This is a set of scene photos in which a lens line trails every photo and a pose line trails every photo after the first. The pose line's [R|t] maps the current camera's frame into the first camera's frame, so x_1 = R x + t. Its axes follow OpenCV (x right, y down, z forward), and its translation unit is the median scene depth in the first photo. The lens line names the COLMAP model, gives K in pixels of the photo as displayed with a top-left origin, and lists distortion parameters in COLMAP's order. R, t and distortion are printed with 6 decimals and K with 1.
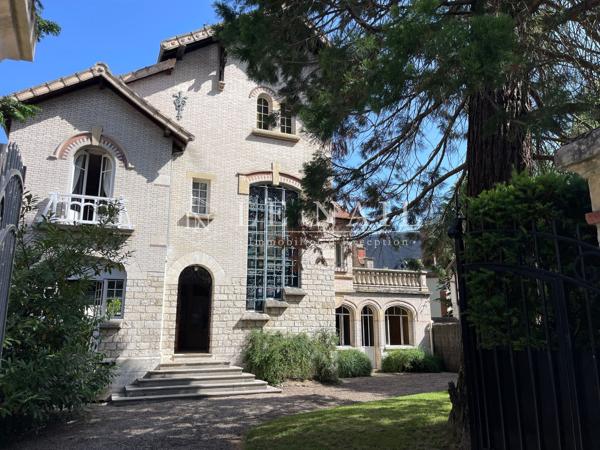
lens RADIAL K [[466.7, 0, 299.8], [0, 466.7, 224.8], [0, 0, 1]] dist [0.010259, 0.008177]
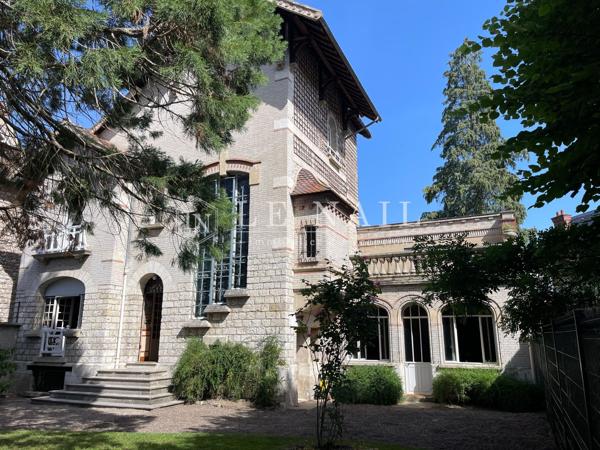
lens RADIAL K [[466.7, 0, 299.8], [0, 466.7, 225.3], [0, 0, 1]] dist [0.010259, 0.008177]
pose [[0.681656, -0.169785, -0.711700, 0.698044], [0.161213, 0.983651, -0.080255, 0.108807], [0.713691, -0.060029, 0.697884, 0.499754]]
